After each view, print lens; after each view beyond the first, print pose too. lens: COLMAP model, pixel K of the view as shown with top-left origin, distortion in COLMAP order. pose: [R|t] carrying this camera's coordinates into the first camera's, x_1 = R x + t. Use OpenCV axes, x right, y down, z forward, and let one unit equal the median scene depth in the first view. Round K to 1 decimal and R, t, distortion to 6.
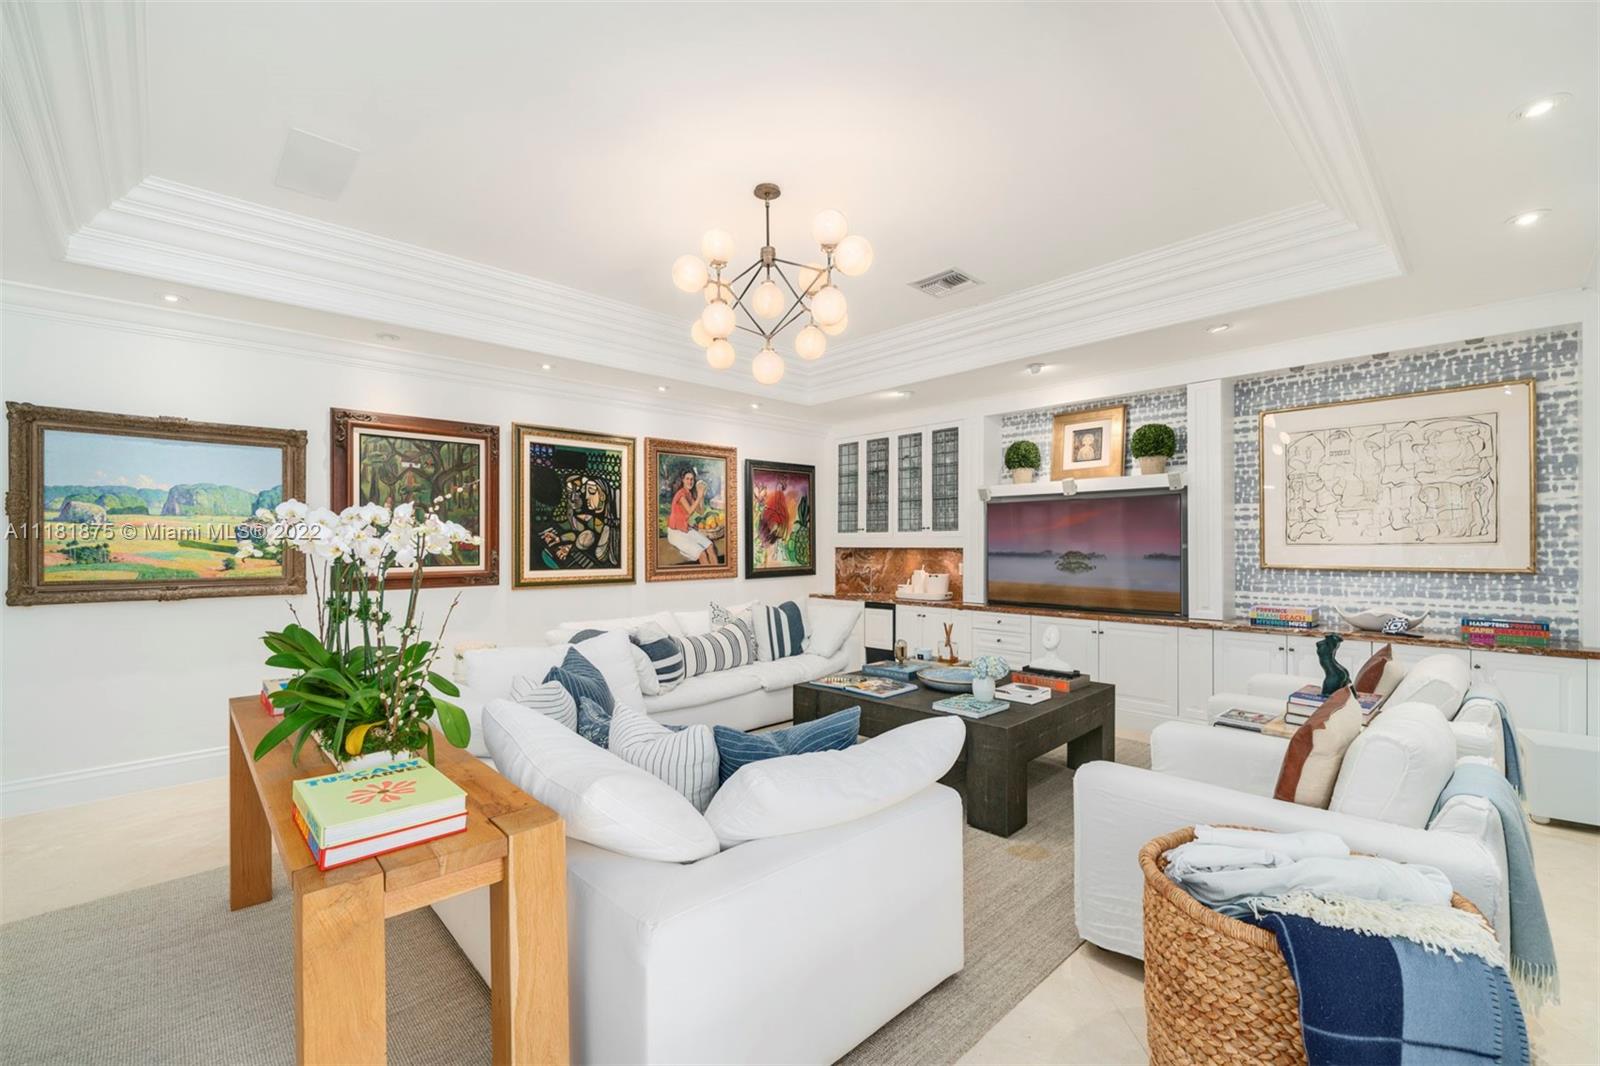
lens RADIAL K [[678.5, 0, 792.3], [0, 678.5, 541.2], [0, 0, 1]] dist [0.001811, 0.000439]
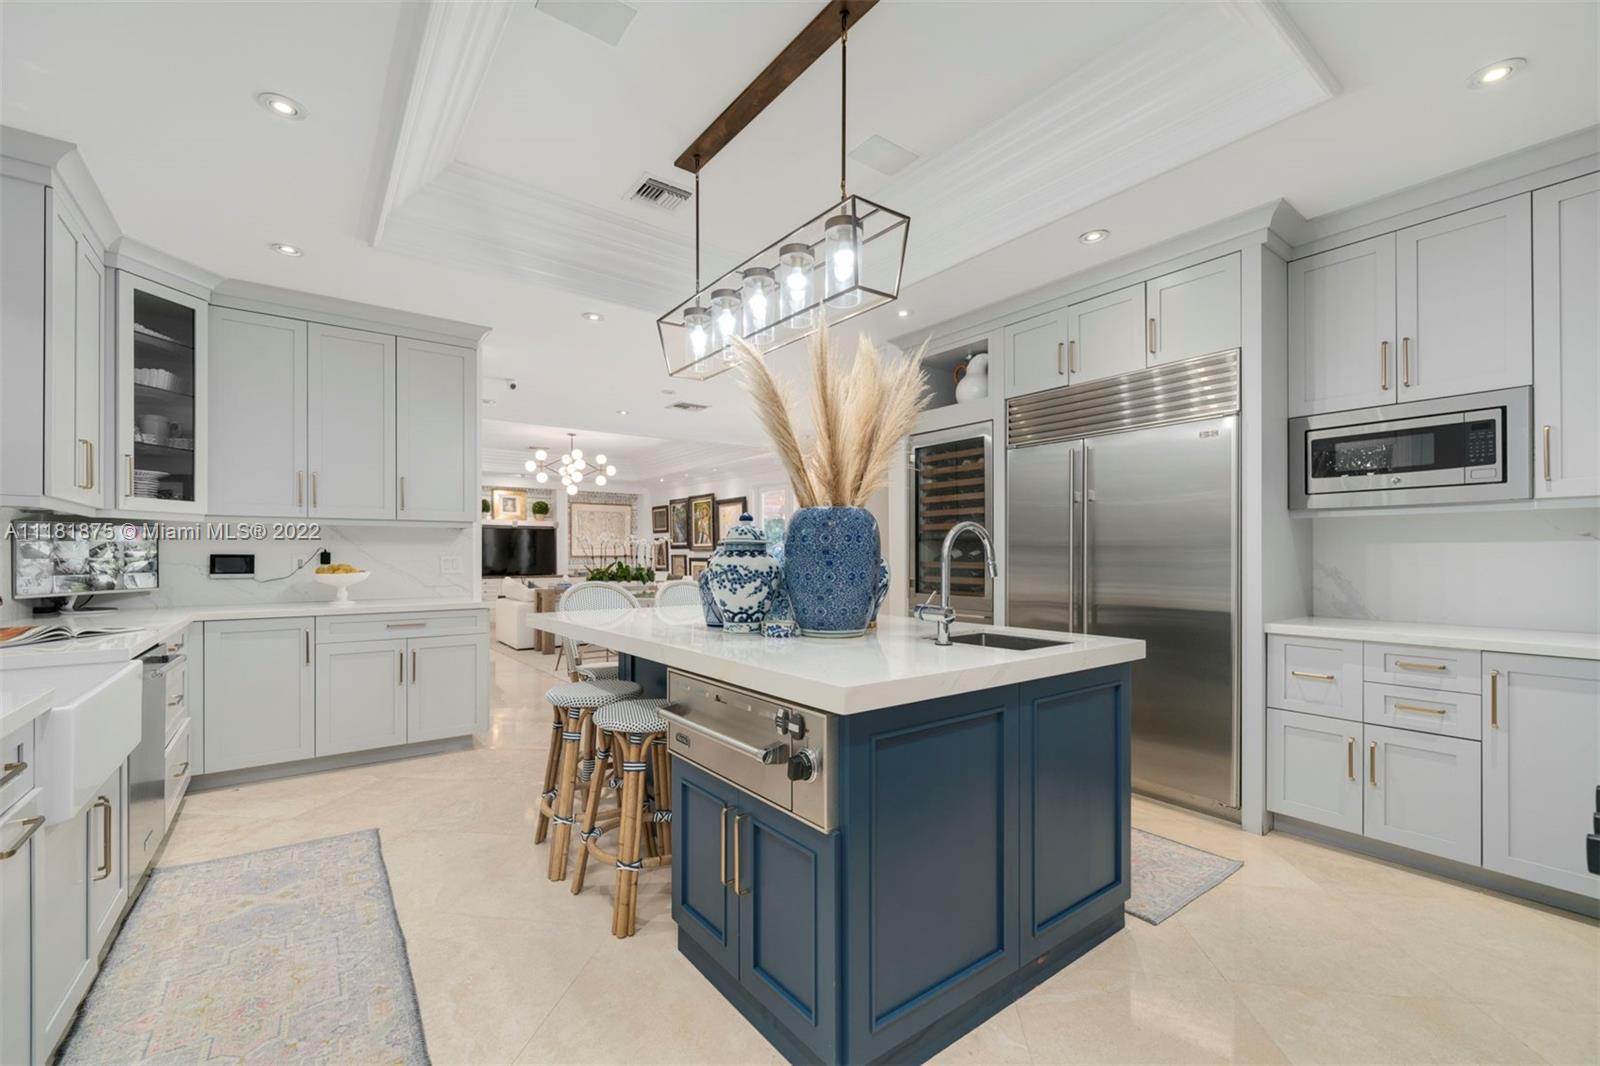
lens RADIAL K [[639.9, 0, 802.7], [0, 639.9, 548.3], [0, 0, 1]] dist [0.001987, 0.000320]
pose [[0.098354, 0.014439, 0.995047, -1.695380], [-0.003901, 0.999893, -0.014124, 0.034797], [-0.995144, -0.002493, 0.098400, -0.219079]]
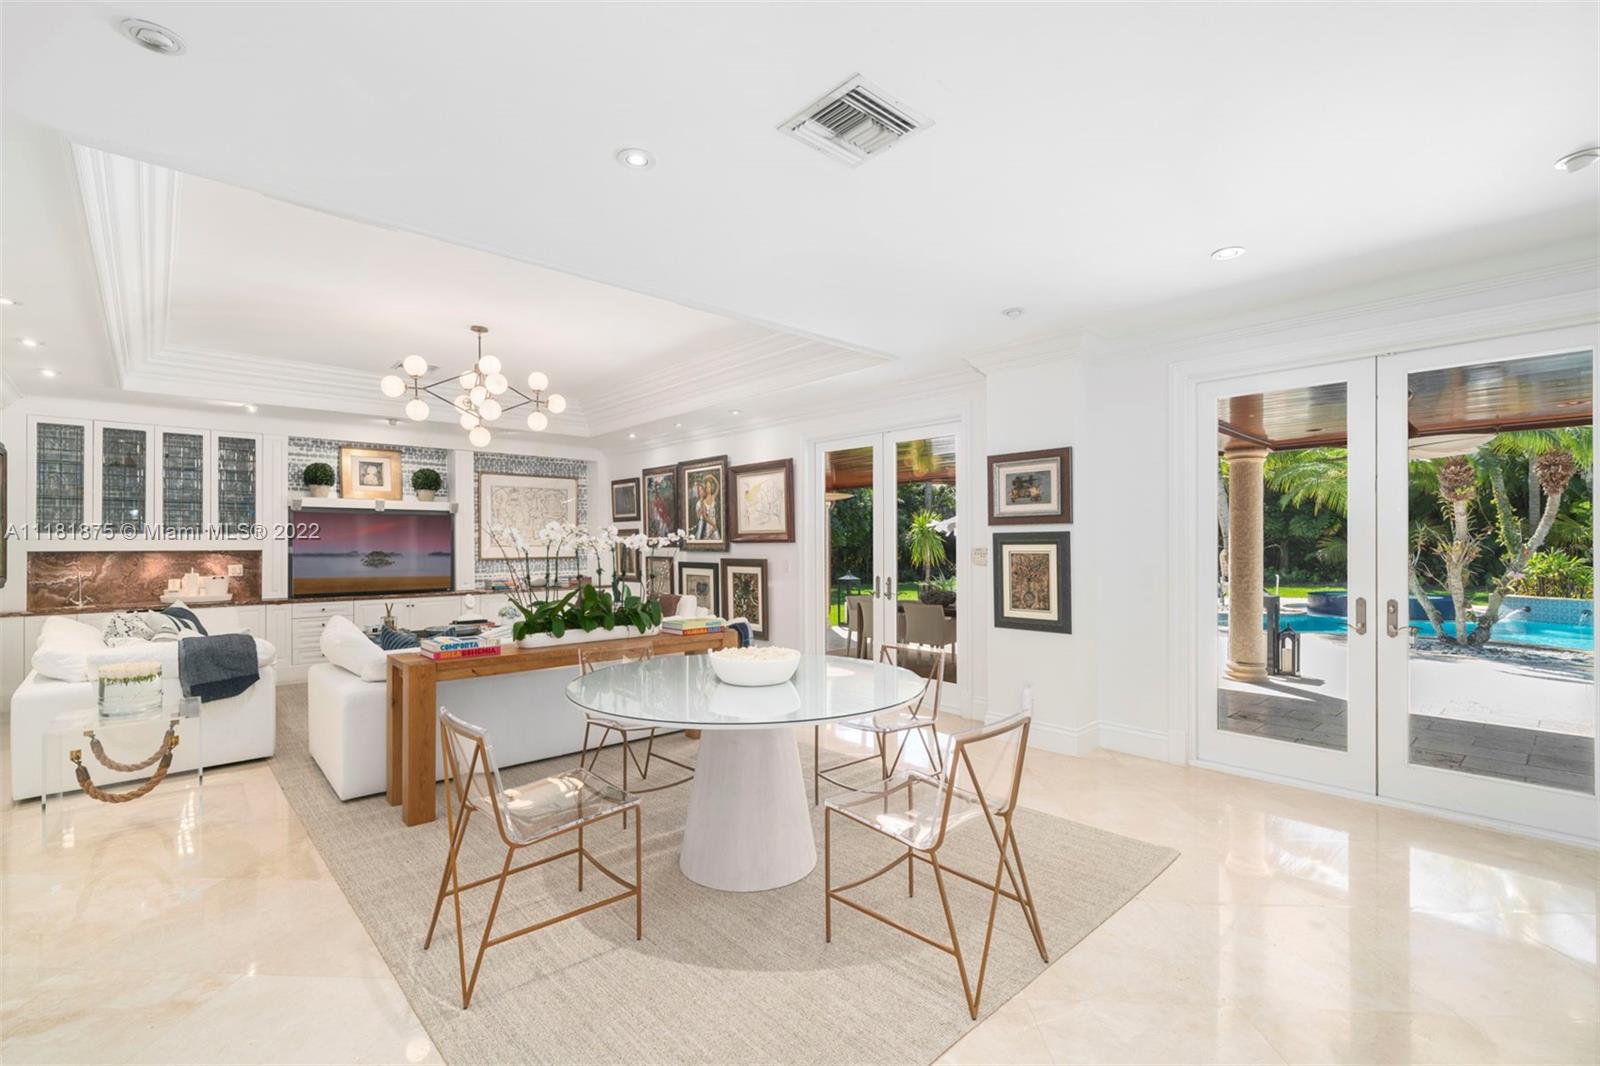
lens RADIAL K [[678.5, 0, 792.3], [0, 678.5, 541.2], [0, 0, 1]] dist [0.001811, 0.000439]
pose [[0.016117, 0.008258, 0.999836, -0.950172], [-0.000498, 0.999966, -0.008251, 0.004712], [-0.999870, -0.000365, 0.016121, 0.133996]]
